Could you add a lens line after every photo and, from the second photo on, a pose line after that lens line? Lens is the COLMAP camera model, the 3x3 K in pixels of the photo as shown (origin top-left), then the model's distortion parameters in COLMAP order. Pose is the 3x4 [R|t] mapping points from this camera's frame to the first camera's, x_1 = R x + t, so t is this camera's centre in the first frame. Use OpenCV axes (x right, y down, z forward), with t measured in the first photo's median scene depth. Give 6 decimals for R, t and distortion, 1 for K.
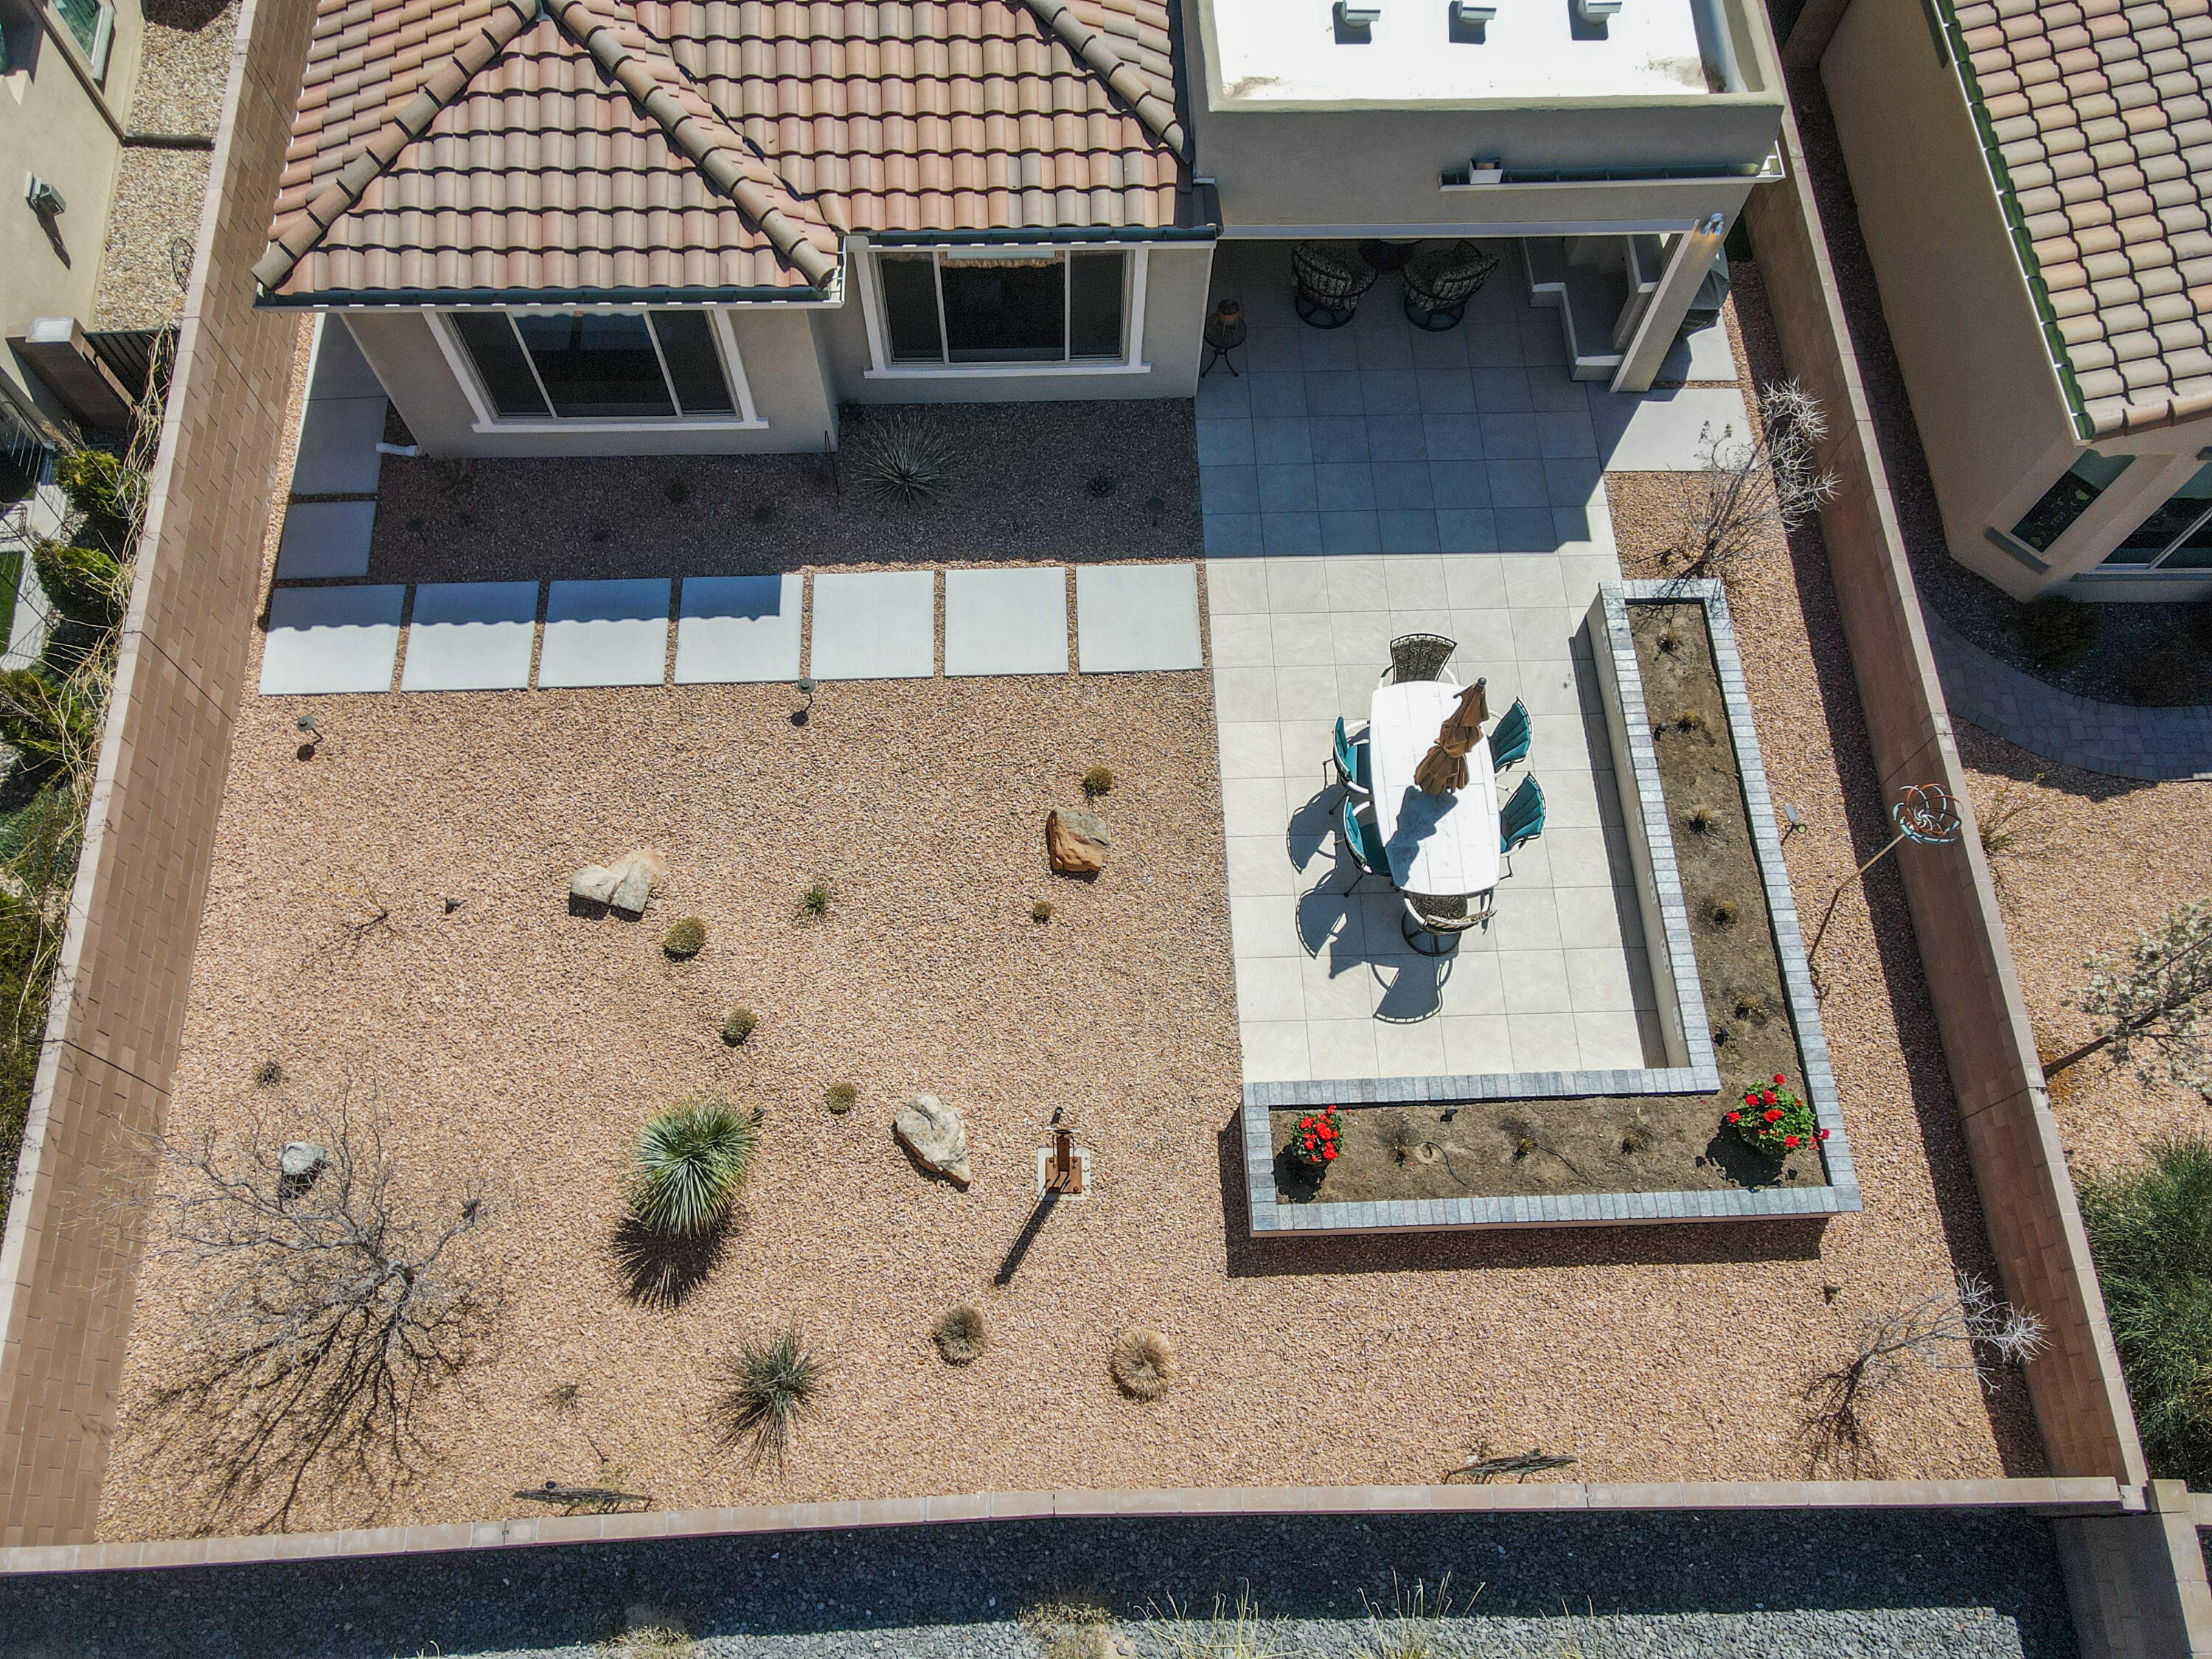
lens RADIAL K [[1615.5, 0, 1090.5], [0, 1615.5, 830.6], [0, 0, 1]] dist [0.010631, 0.007186]
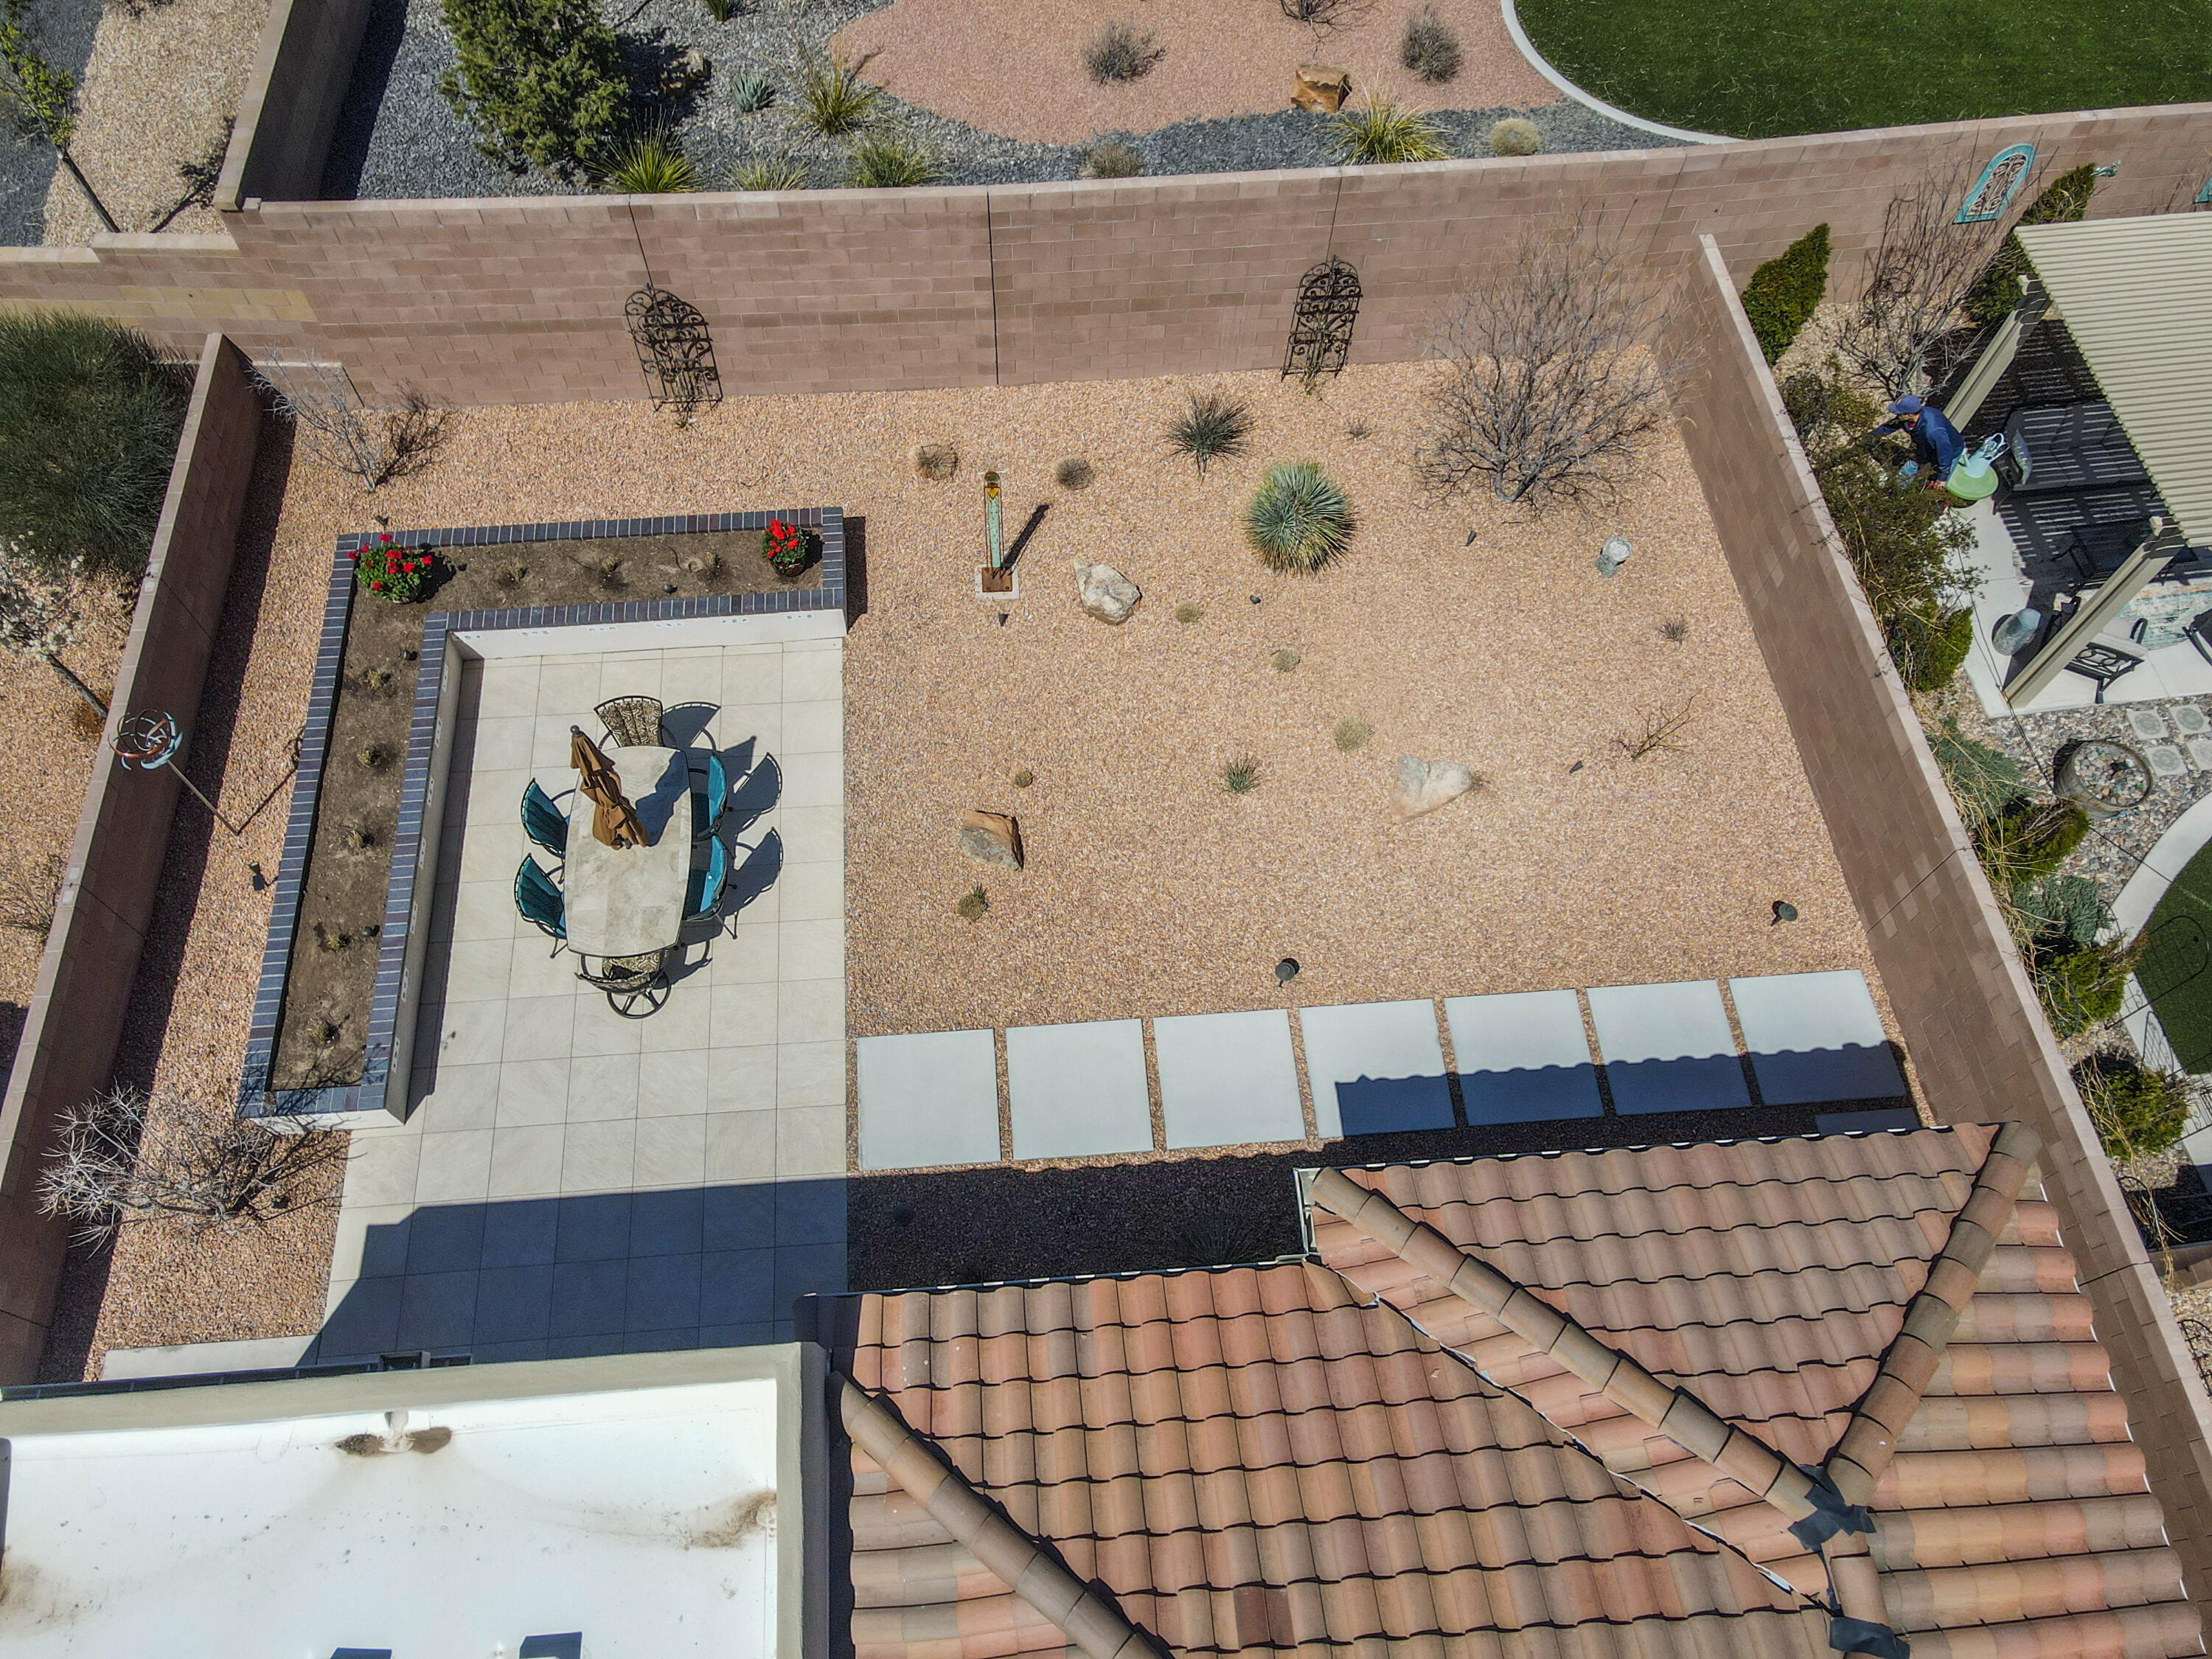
lens RADIAL K [[1609.4, 0, 1072.2], [0, 1609.4, 839.5], [0, 0, 1]] dist [-0.000533, 0.002799]
pose [[-0.998903, 0.024404, -0.039972, -0.018662], [-0.046534, -0.613467, 0.788348, -0.805436], [-0.005283, 0.789343, 0.613930, 0.388733]]
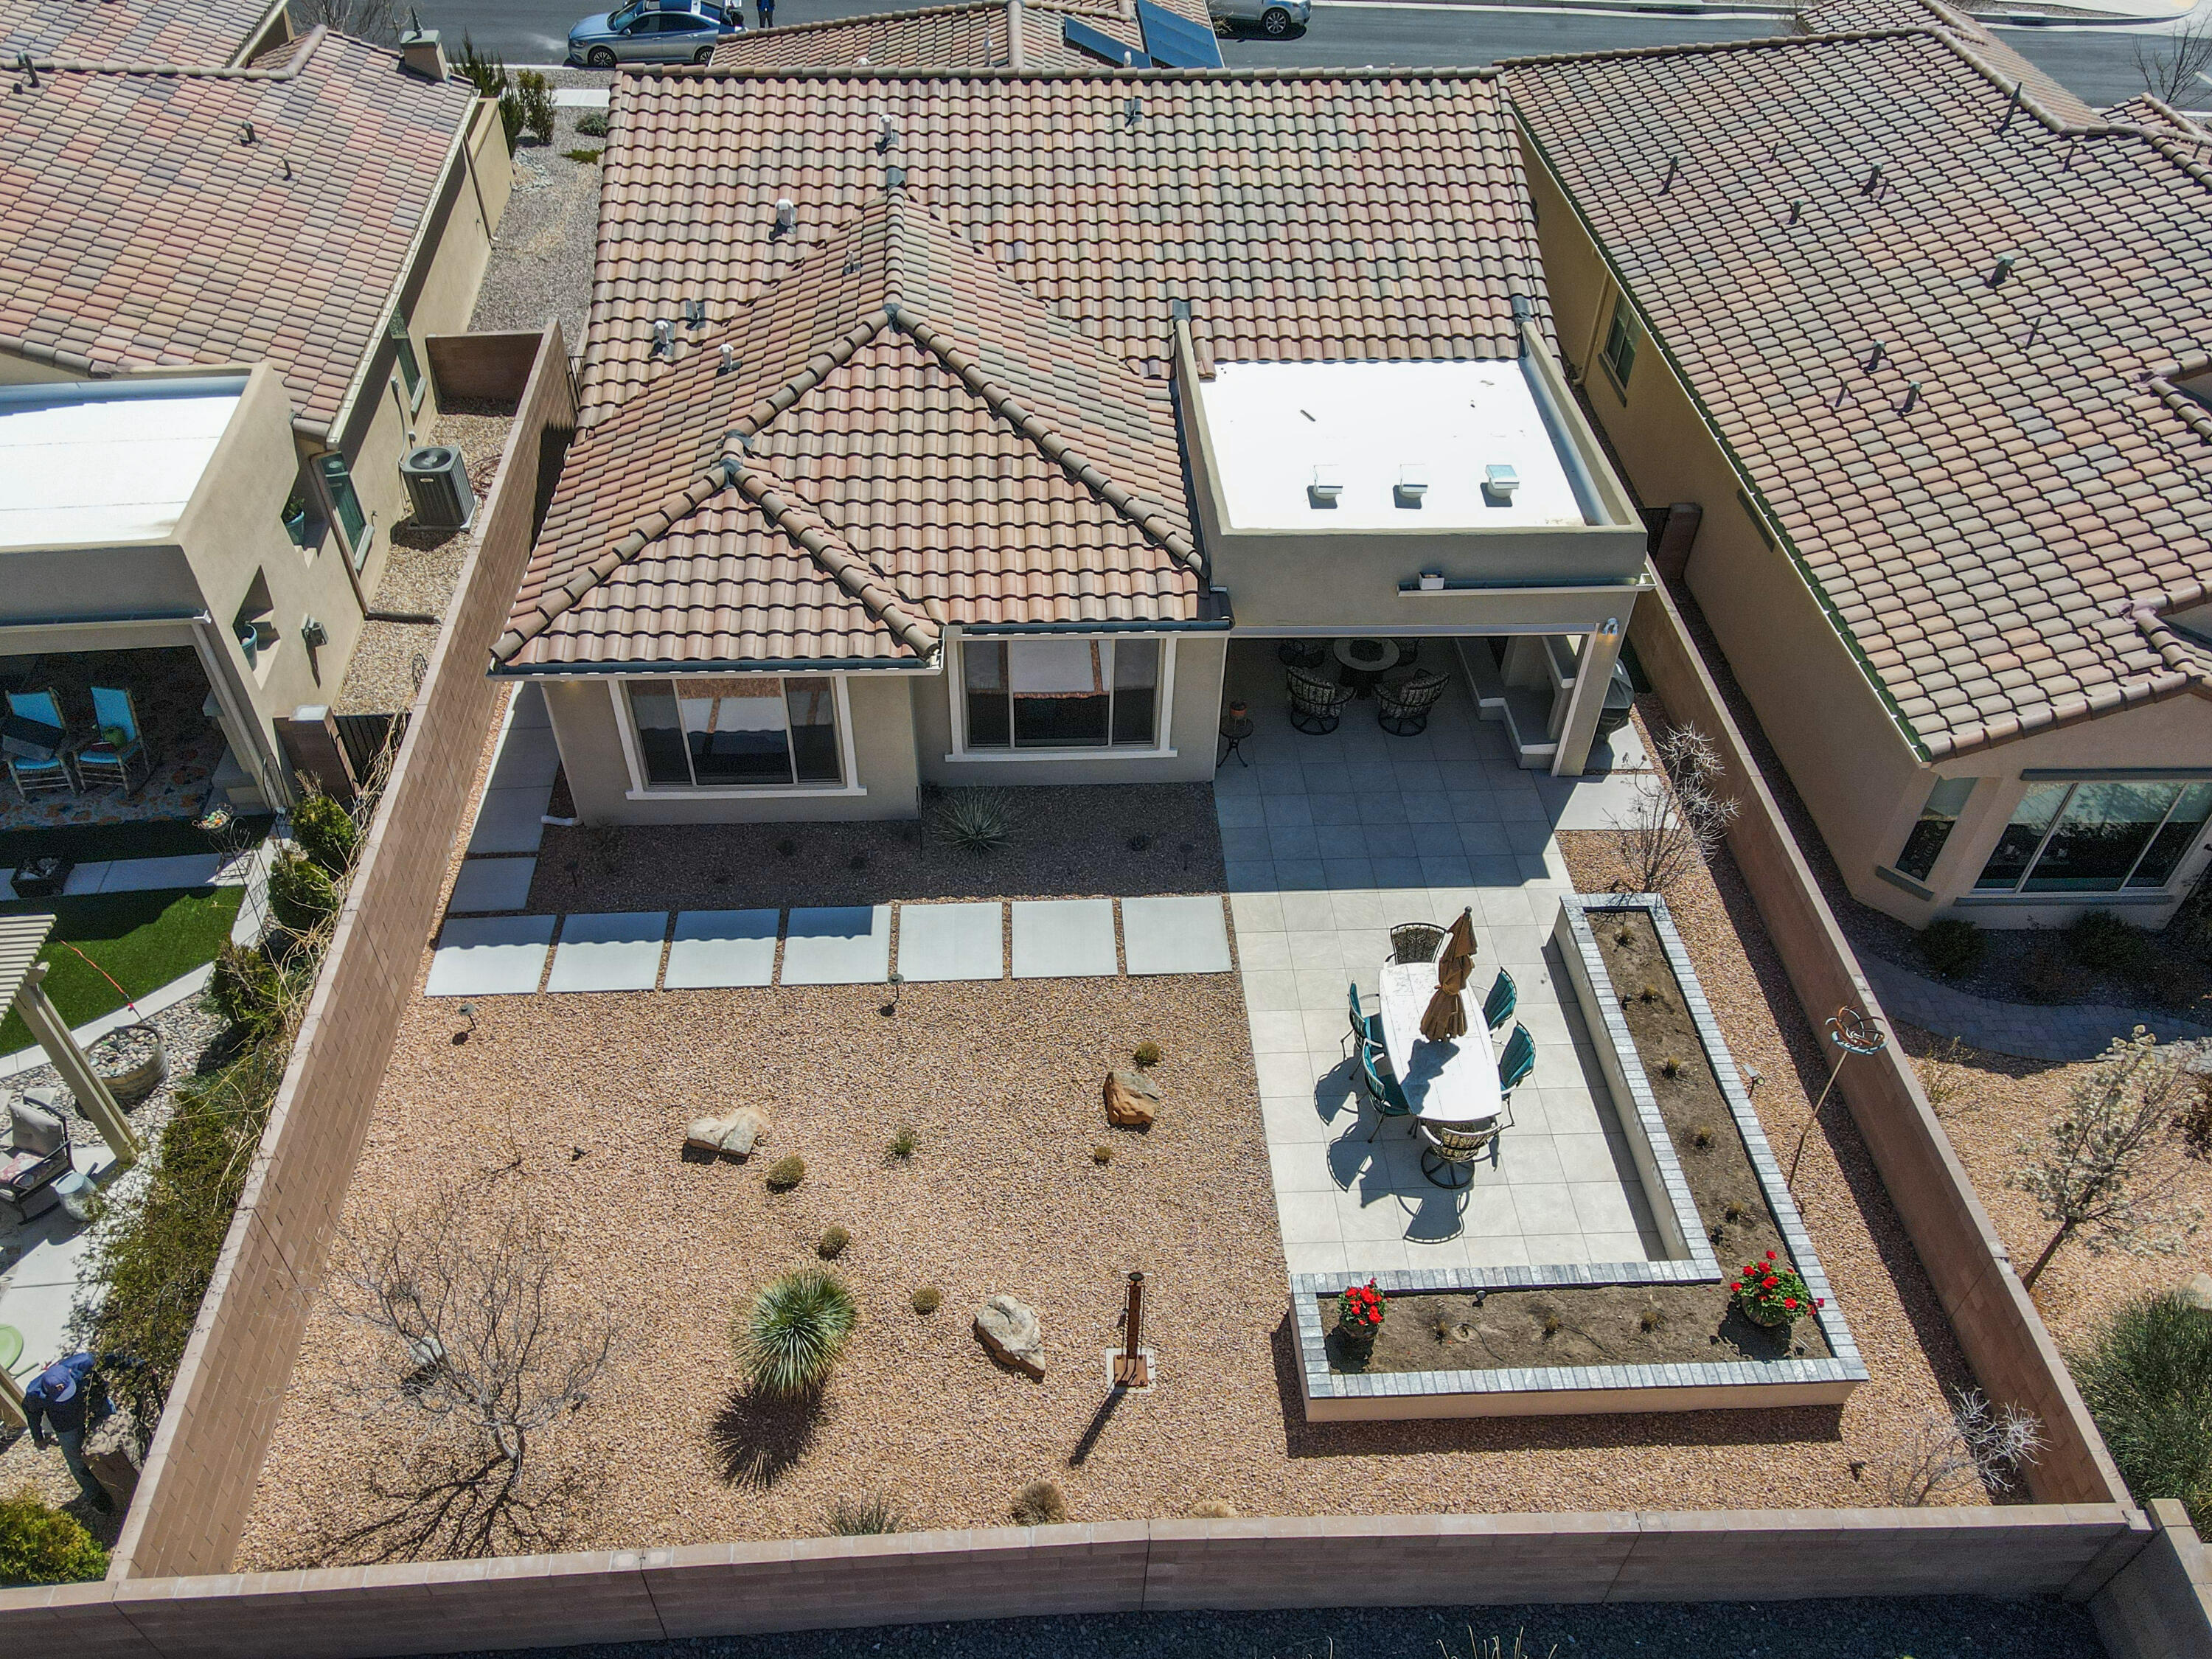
lens RADIAL K [[1624.0, 0, 1086.5], [0, 1624.0, 823.7], [0, 0, 1]] dist [0.003845, 0.013792]
pose [[0.999929, -0.007747, 0.009041, -0.049579], [0.010708, 0.917092, -0.398533, 0.291217], [-0.005204, 0.398601, 0.917110, -0.131827]]
